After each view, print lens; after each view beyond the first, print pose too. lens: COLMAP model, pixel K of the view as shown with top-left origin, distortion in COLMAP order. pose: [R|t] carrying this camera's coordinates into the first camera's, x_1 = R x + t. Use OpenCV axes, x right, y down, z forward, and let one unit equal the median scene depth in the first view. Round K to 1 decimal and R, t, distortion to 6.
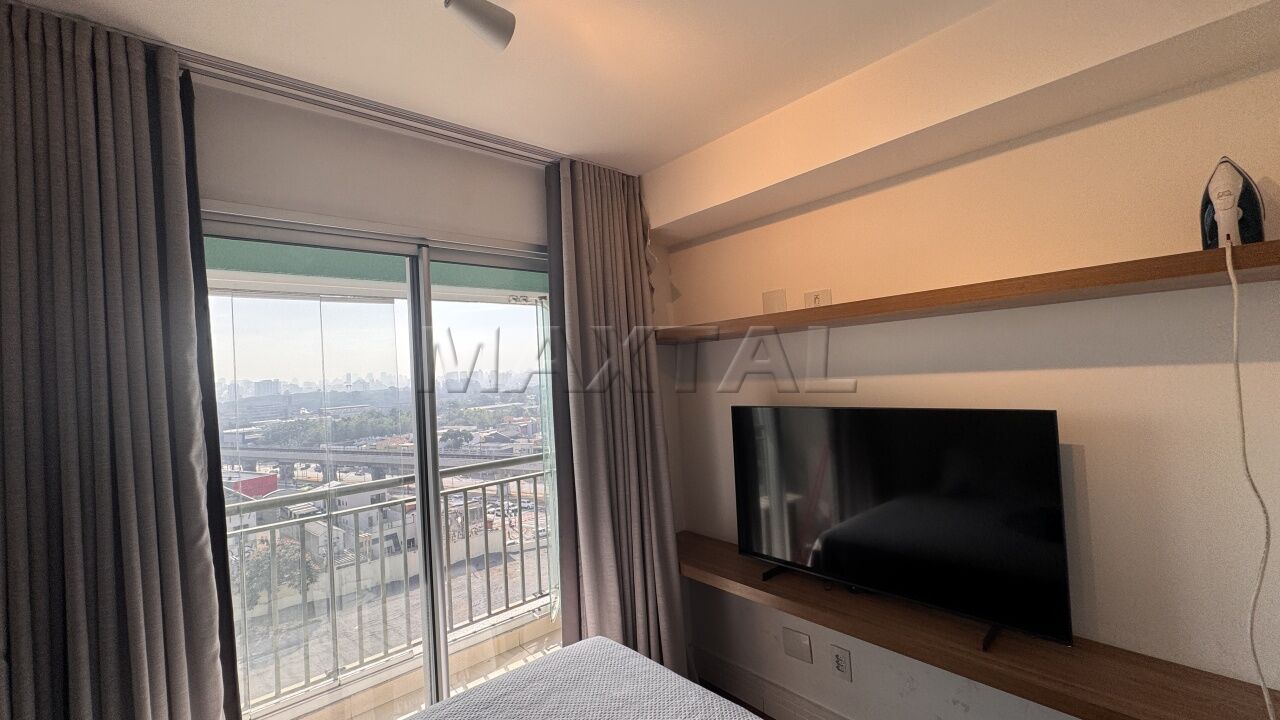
lens RADIAL K [[509.1, 0, 640.0], [0, 509.1, 360.0], [0, 0, 1]] dist [-0.001275, -0.000462]
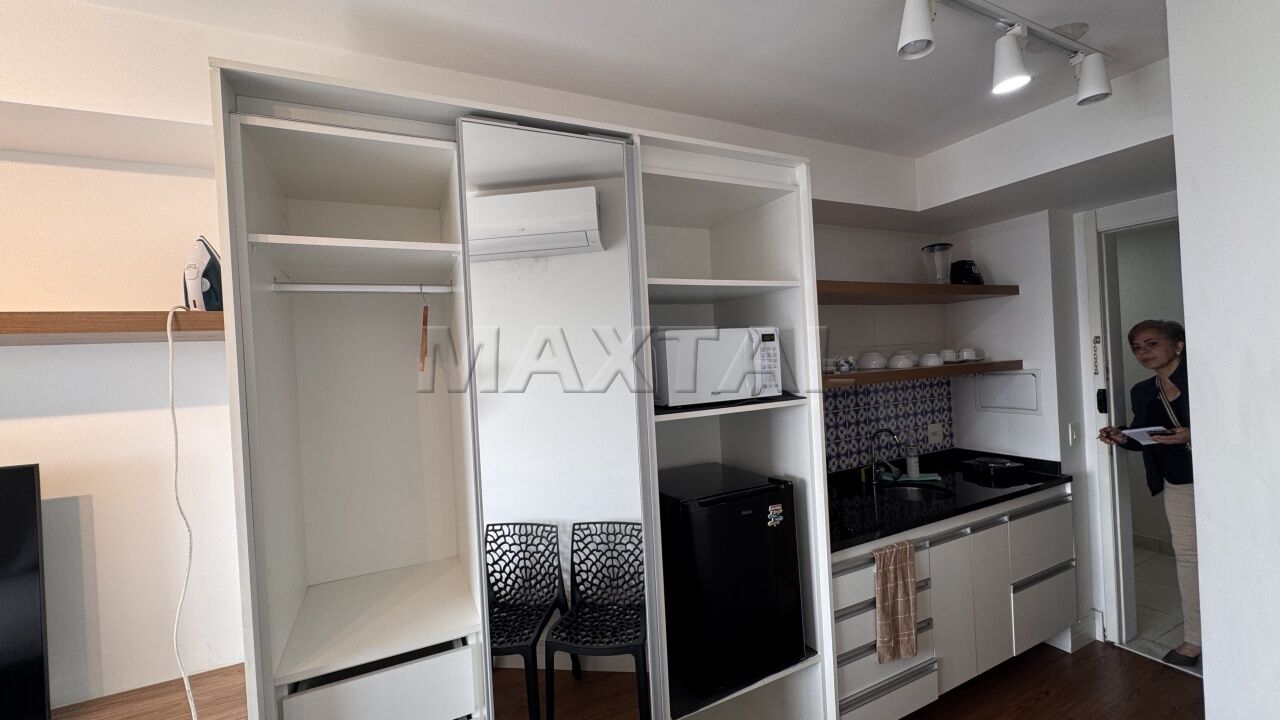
lens RADIAL K [[509.1, 0, 640.0], [0, 509.1, 360.0], [0, 0, 1]] dist [-0.001275, -0.000462]
pose [[0.275622, 0.041420, 0.960373, 0.286722], [0.017405, 0.998692, -0.048068, -0.027722], [-0.961108, 0.029964, 0.274541, -0.335367]]
